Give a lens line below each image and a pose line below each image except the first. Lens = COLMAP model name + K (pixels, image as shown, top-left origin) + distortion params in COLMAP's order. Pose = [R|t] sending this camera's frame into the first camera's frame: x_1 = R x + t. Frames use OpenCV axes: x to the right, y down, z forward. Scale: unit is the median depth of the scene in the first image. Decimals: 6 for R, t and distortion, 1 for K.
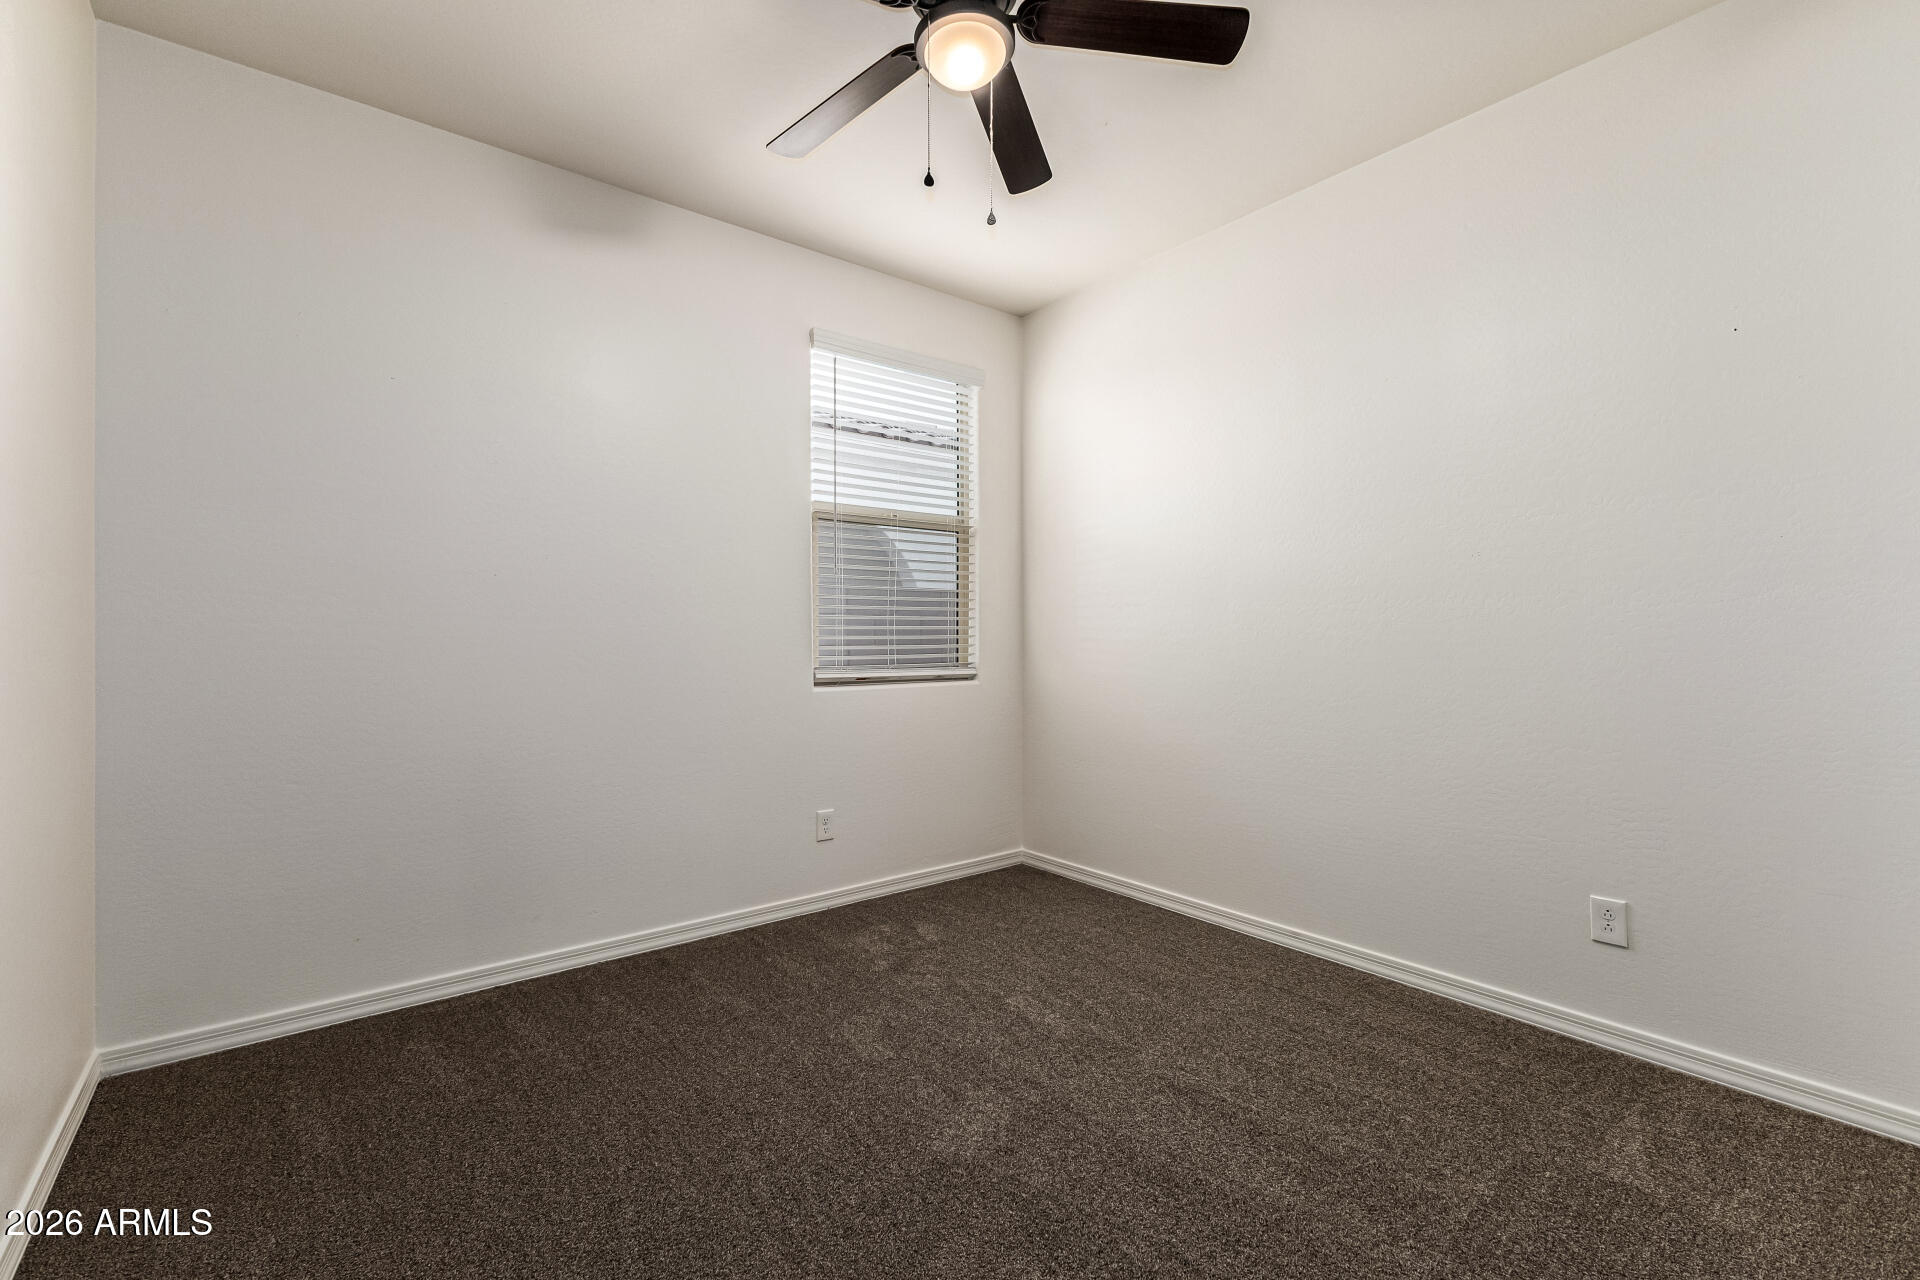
lens RADIAL K [[838.6, 0, 961.5], [0, 838.6, 634.0], [0, 0, 1]] dist [0.008209, 0.000492]
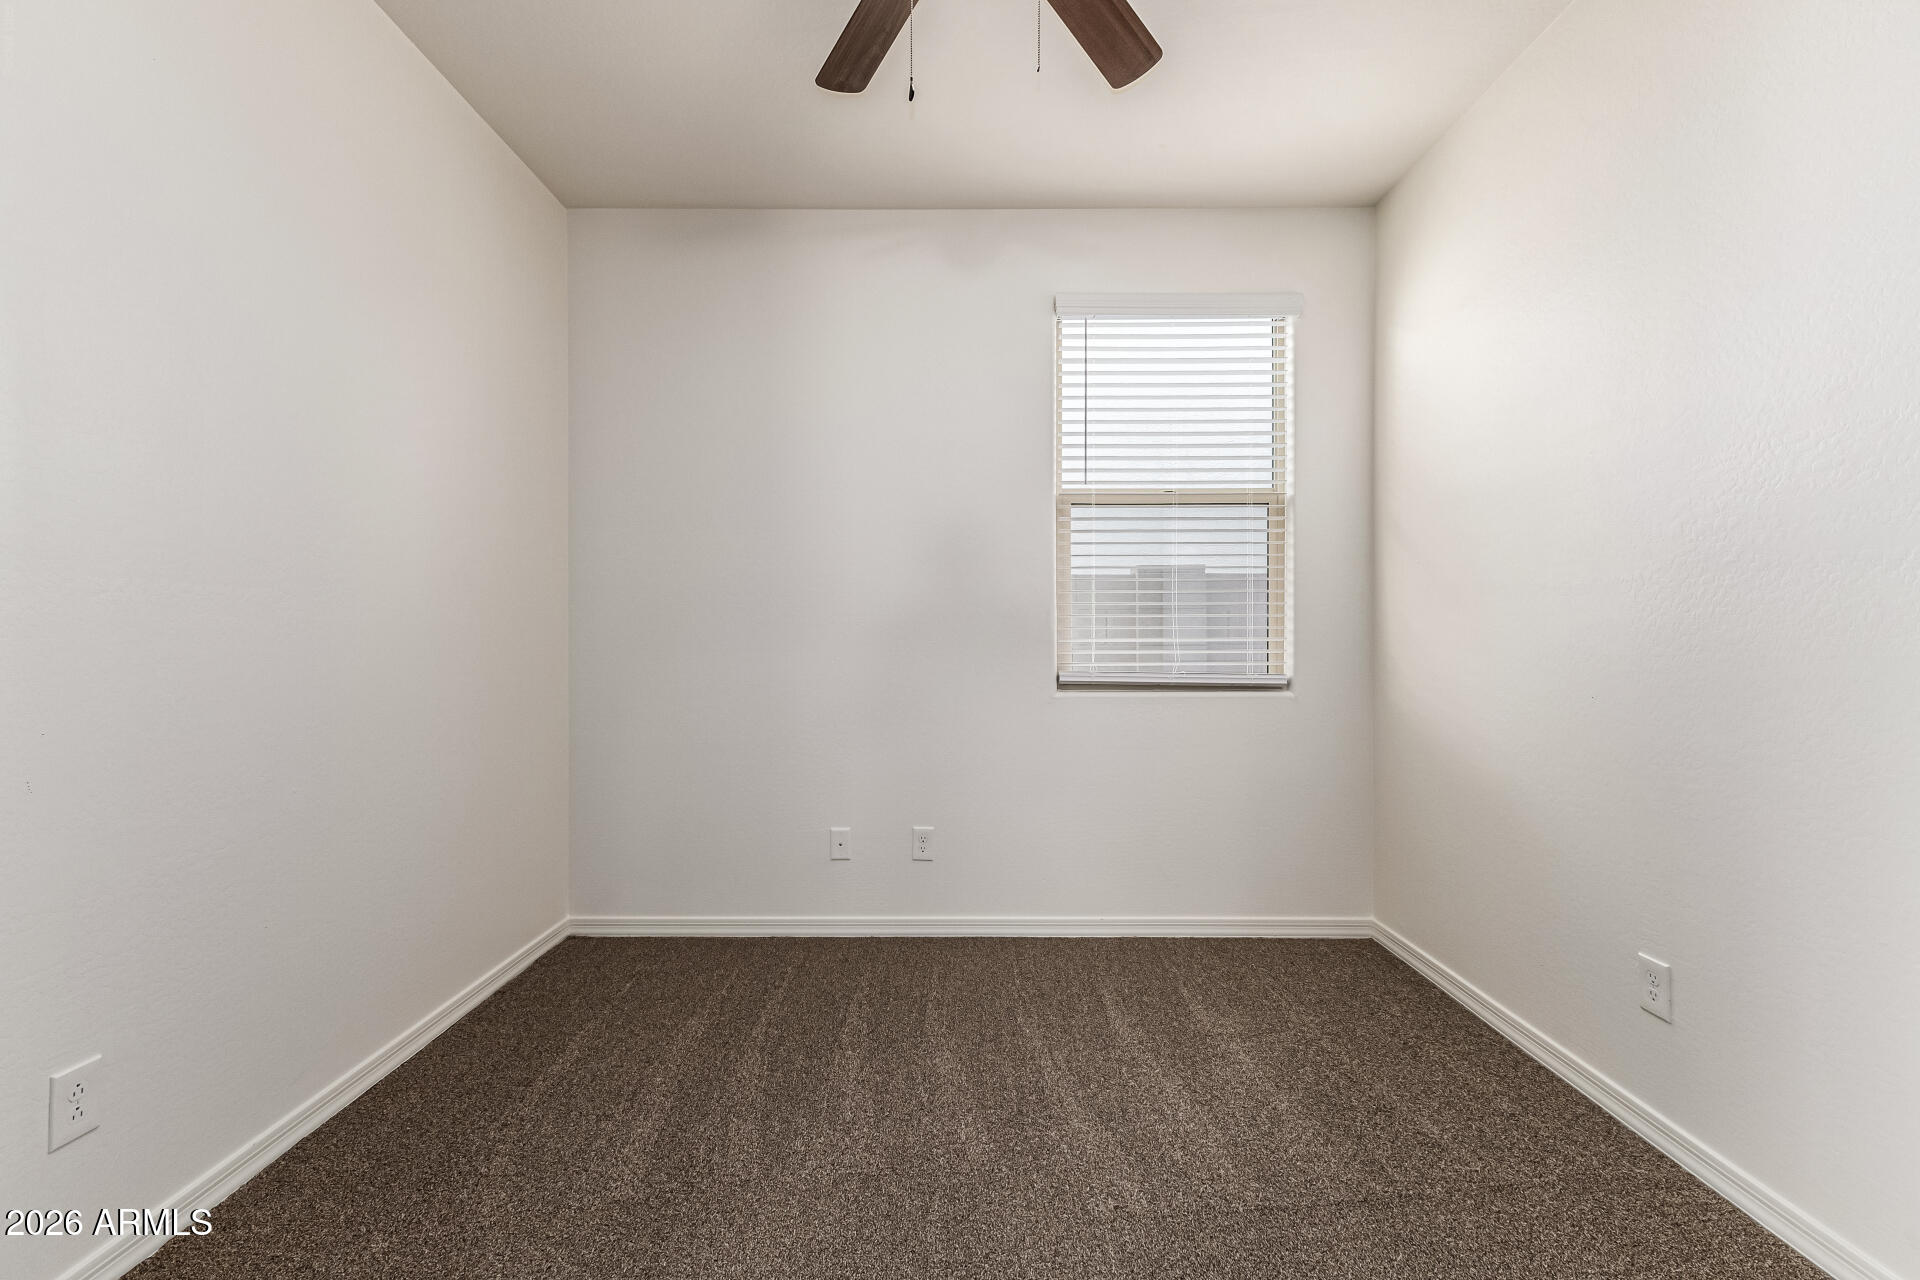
lens RADIAL K [[838.6, 0, 955.0], [0, 838.6, 629.1], [0, 0, 1]] dist [0.008209, 0.000492]
pose [[0.777386, 0.001555, -0.629022, 0.329505], [0.000951, 0.999993, 0.003648, -0.006497], [0.629023, -0.003434, 0.777379, 0.235844]]
